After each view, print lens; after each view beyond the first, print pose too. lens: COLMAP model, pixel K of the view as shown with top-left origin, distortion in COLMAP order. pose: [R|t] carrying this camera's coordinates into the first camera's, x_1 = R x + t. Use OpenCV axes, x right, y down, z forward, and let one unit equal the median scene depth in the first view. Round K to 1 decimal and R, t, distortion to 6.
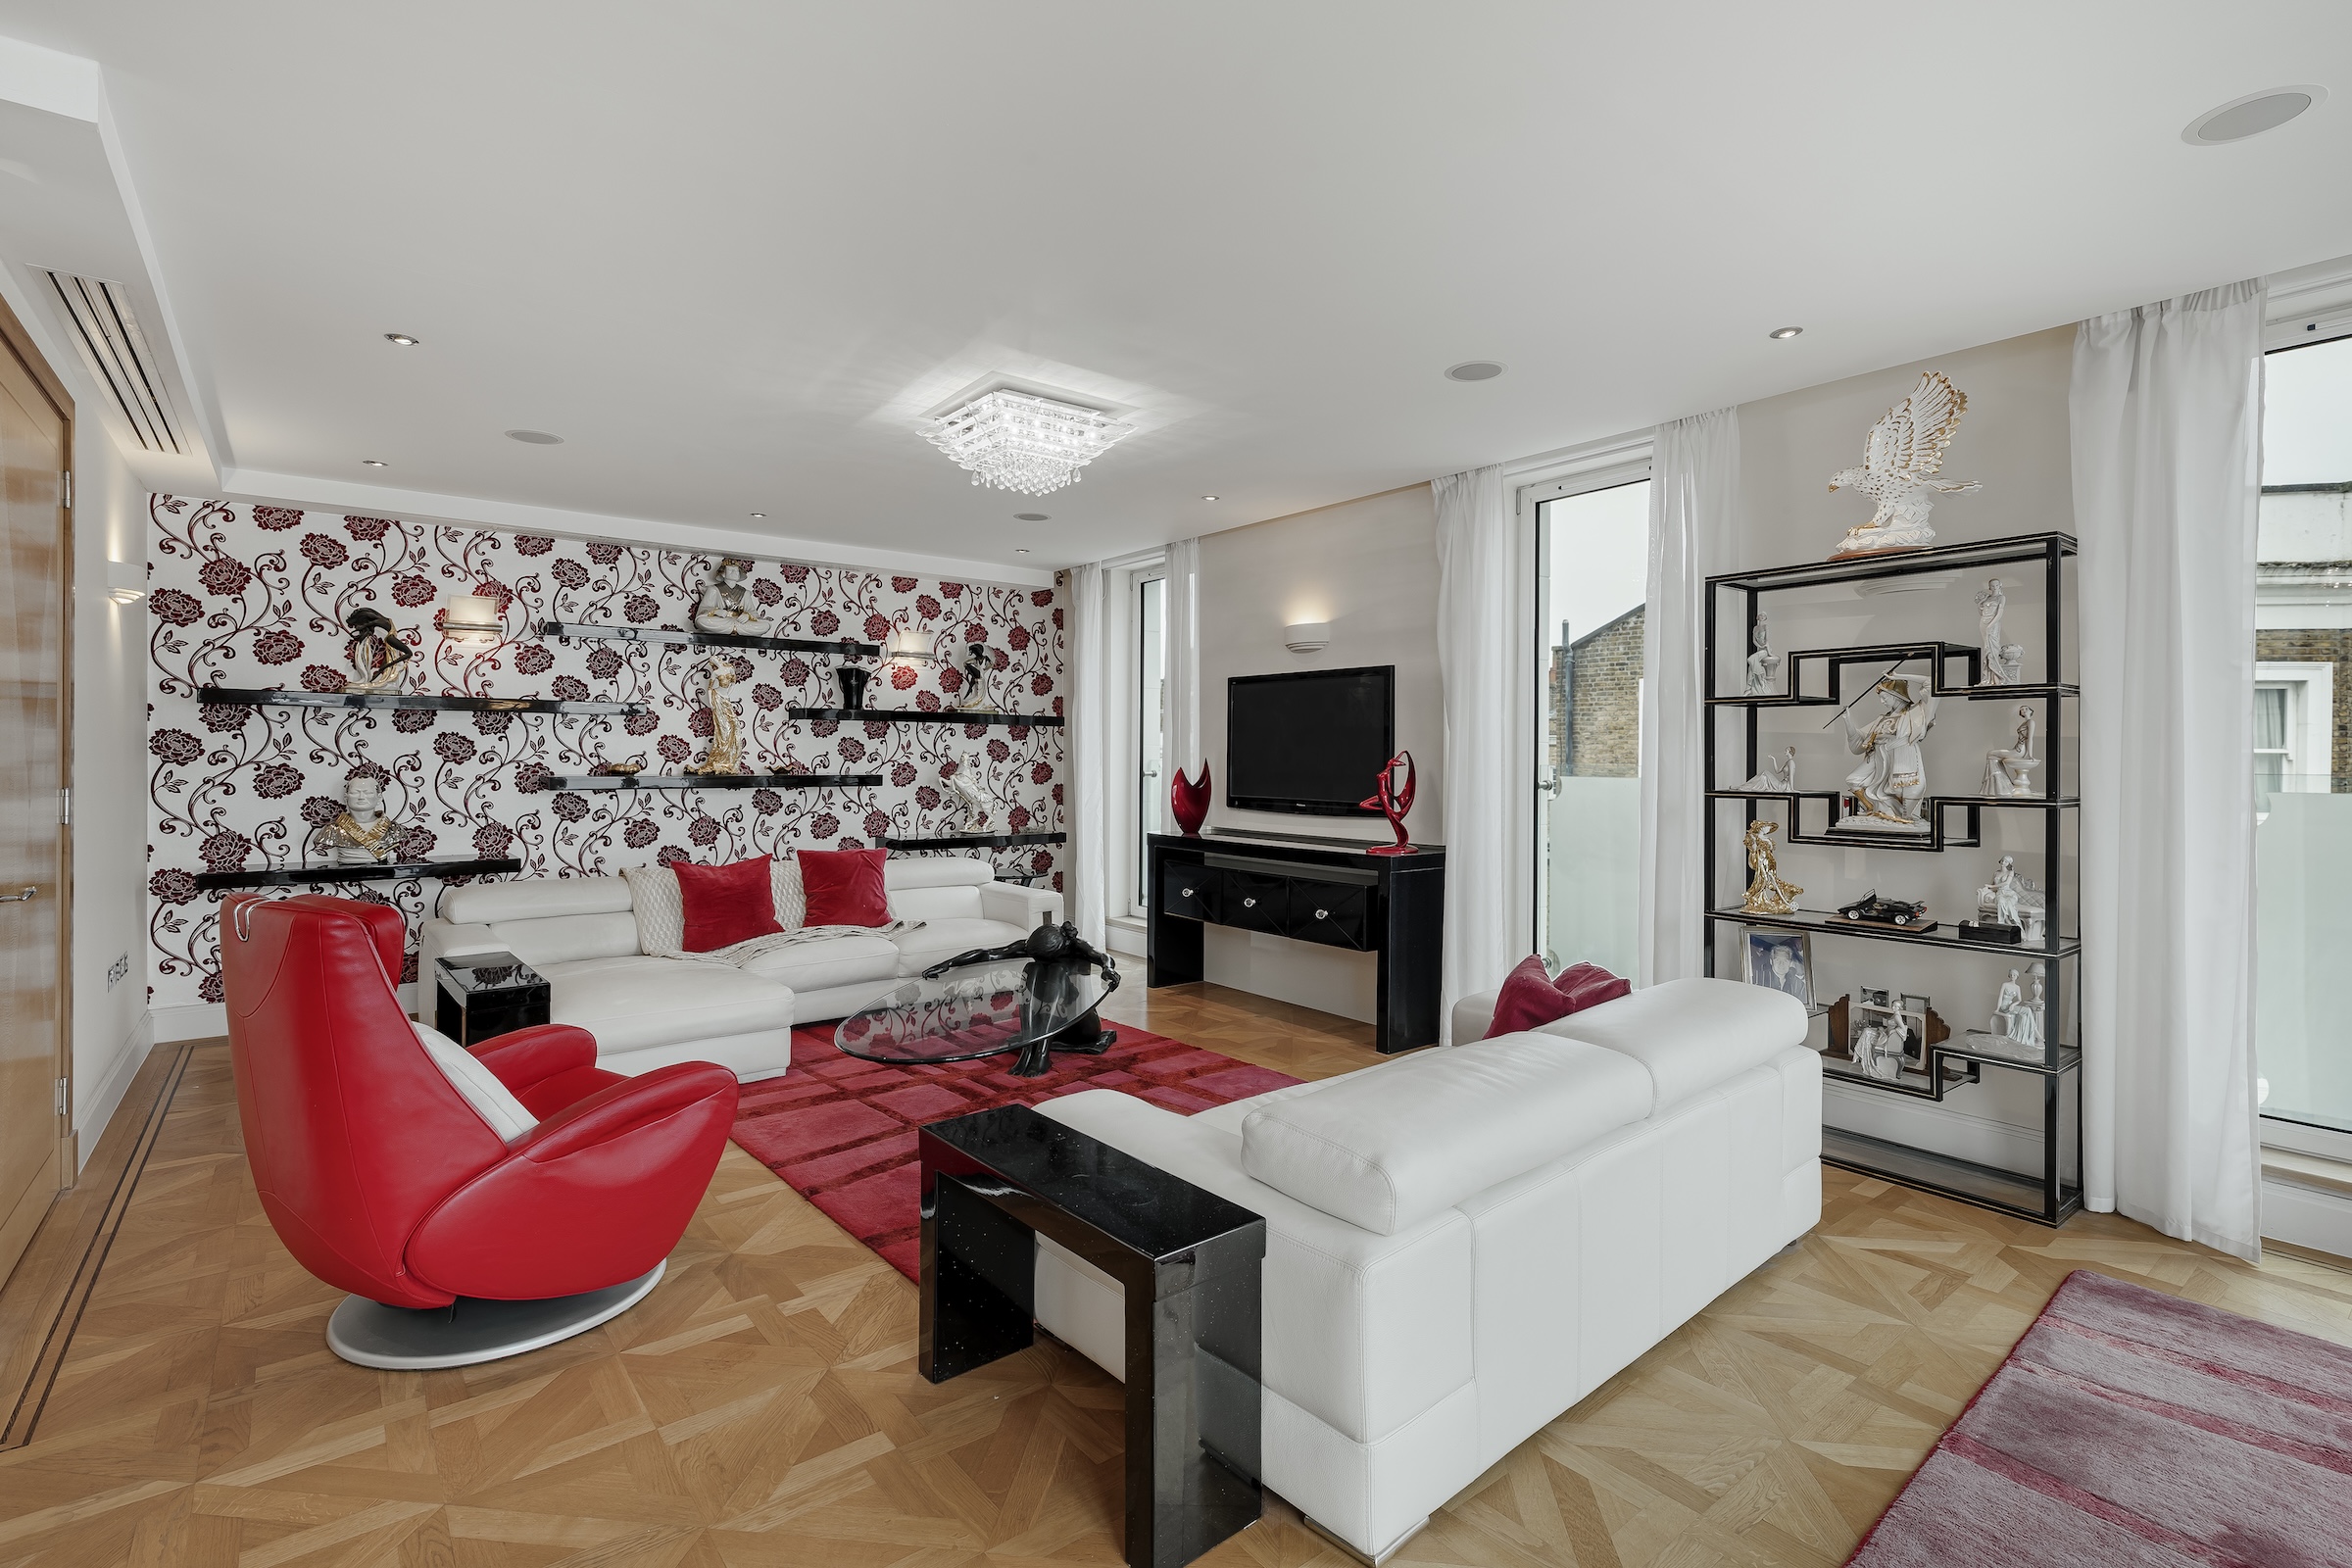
lens RADIAL K [[1192.1, 0, 1190.7], [0, 1192.1, 769.4], [0, 0, 1]] dist [0.003497, 0.000042]
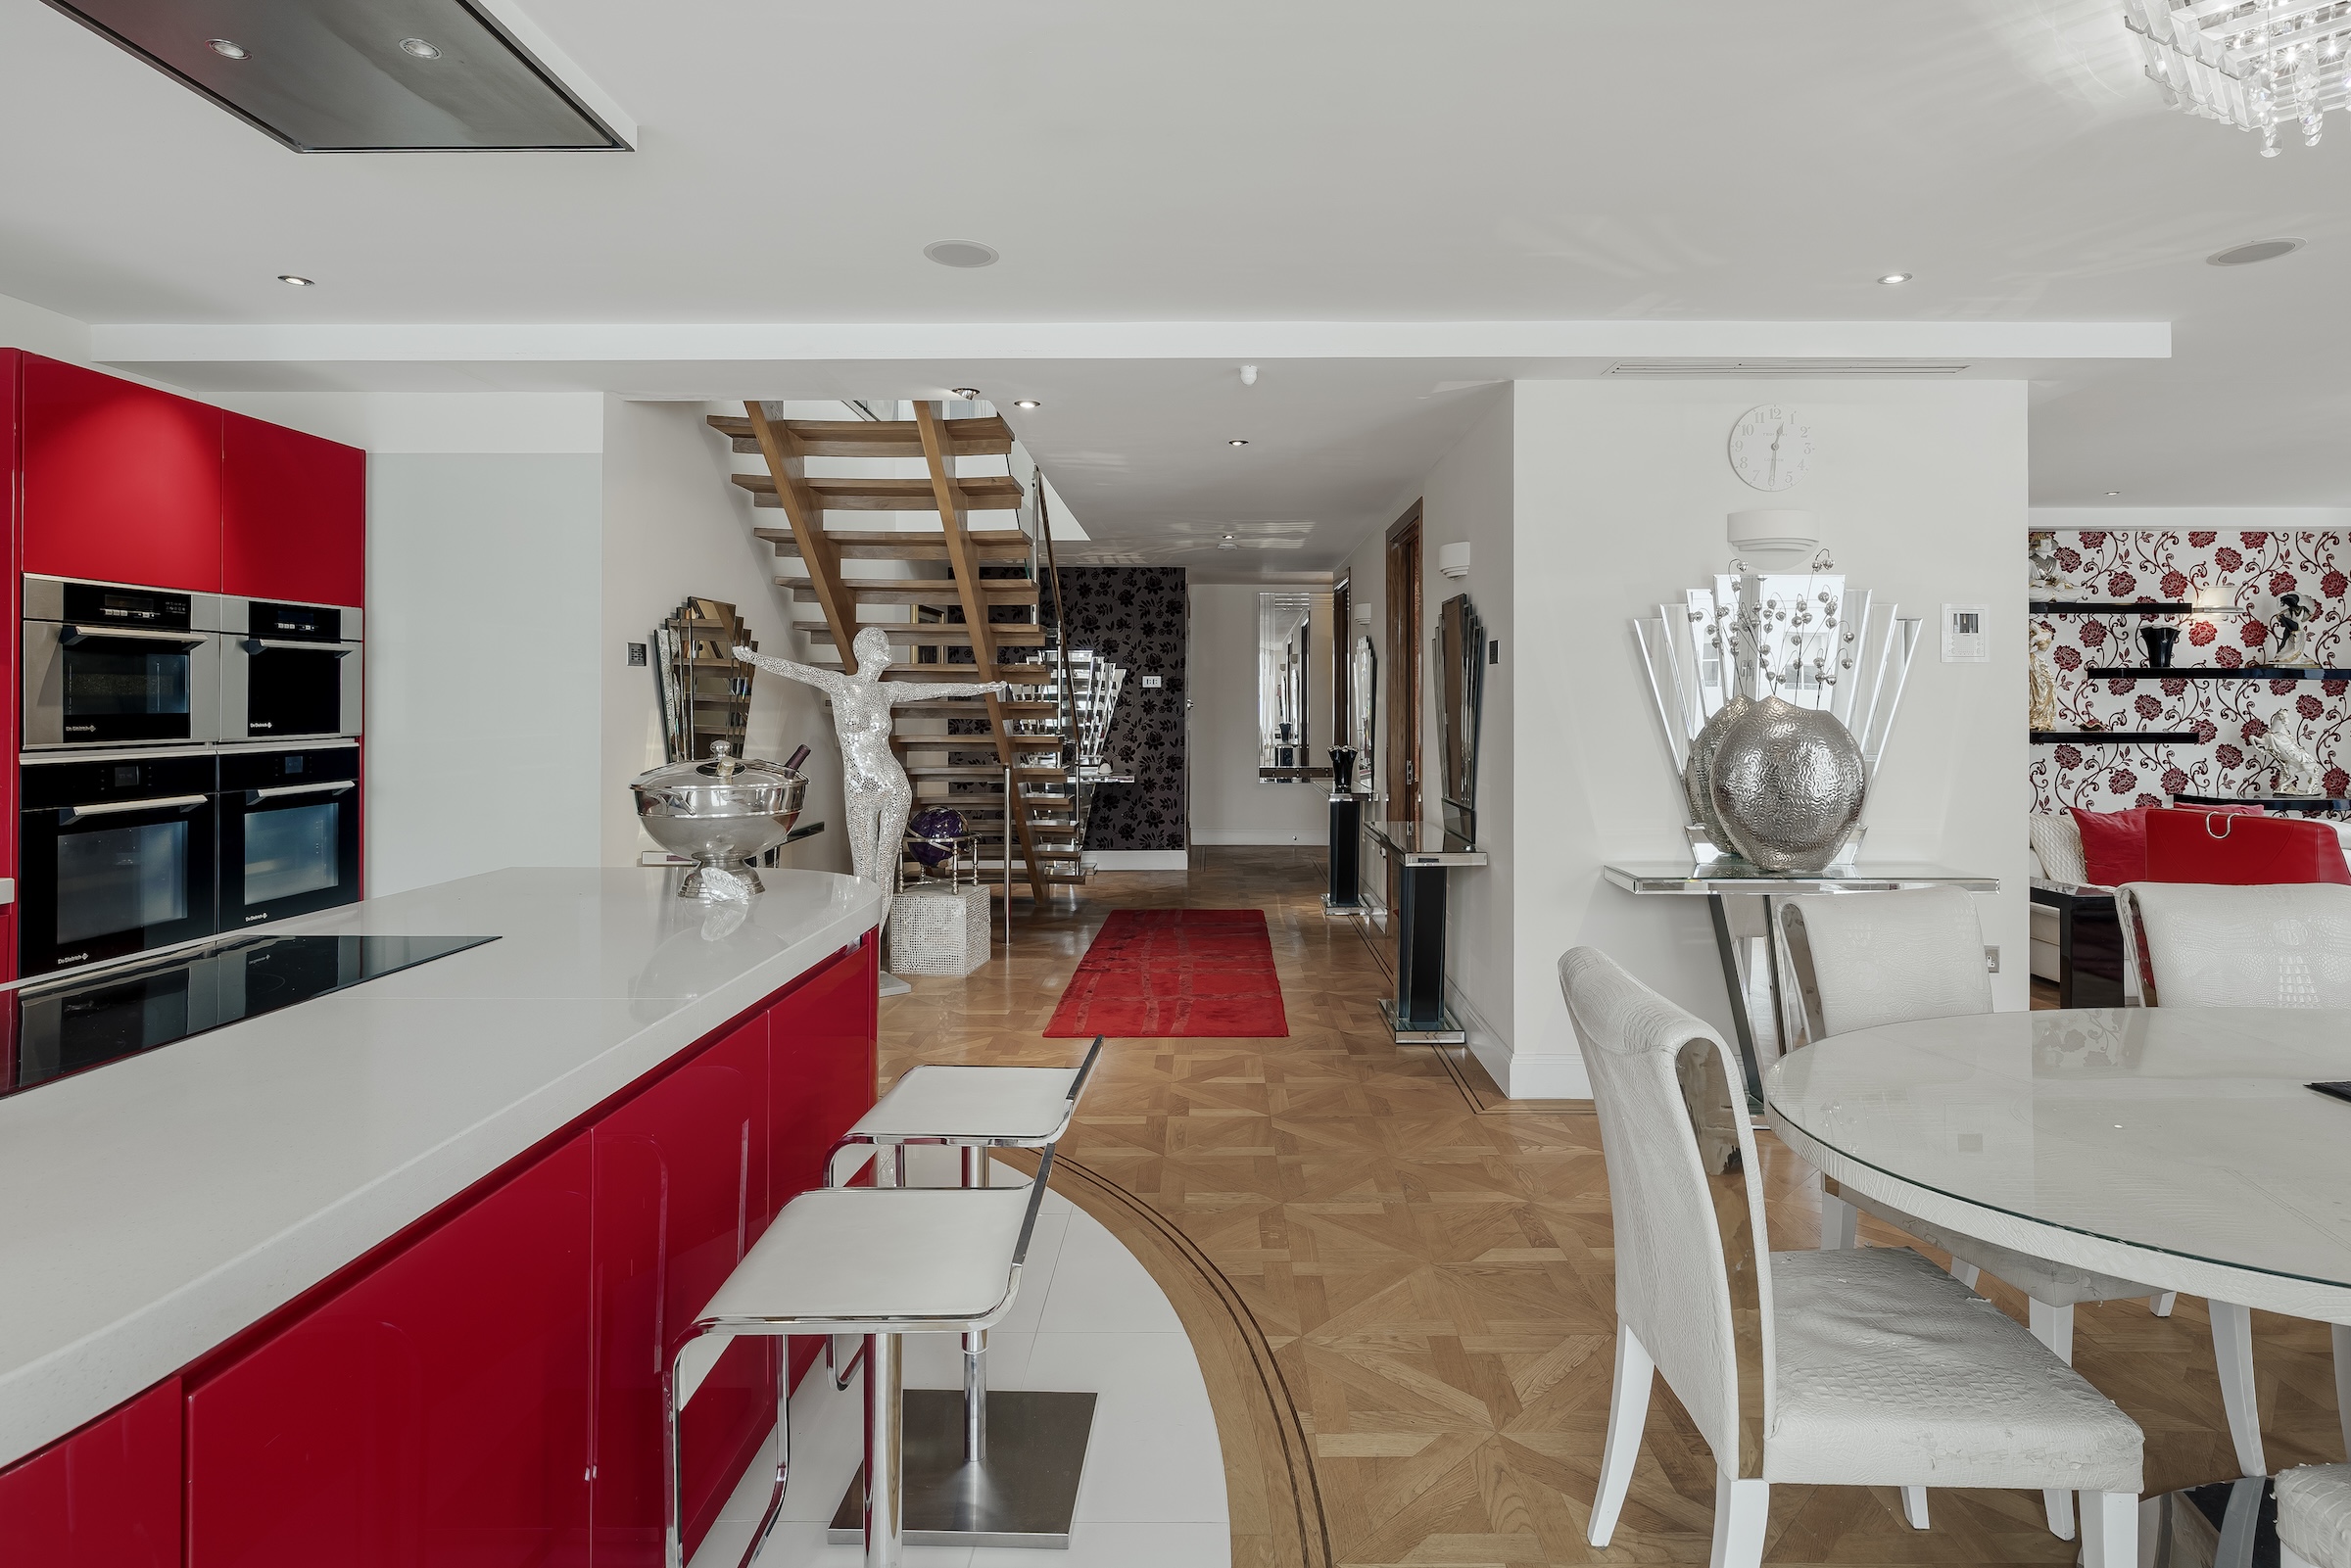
lens RADIAL K [[1147.0, 0, 1211.0], [0, 1147.0, 708.0], [0, 0, 1]] dist [0.033889, 0.000442]
pose [[0.794498, -0.005342, -0.607243, -0.312352], [-0.004706, 0.999877, -0.014953, 0.002762], [0.607248, 0.014738, 0.794376, -0.274195]]
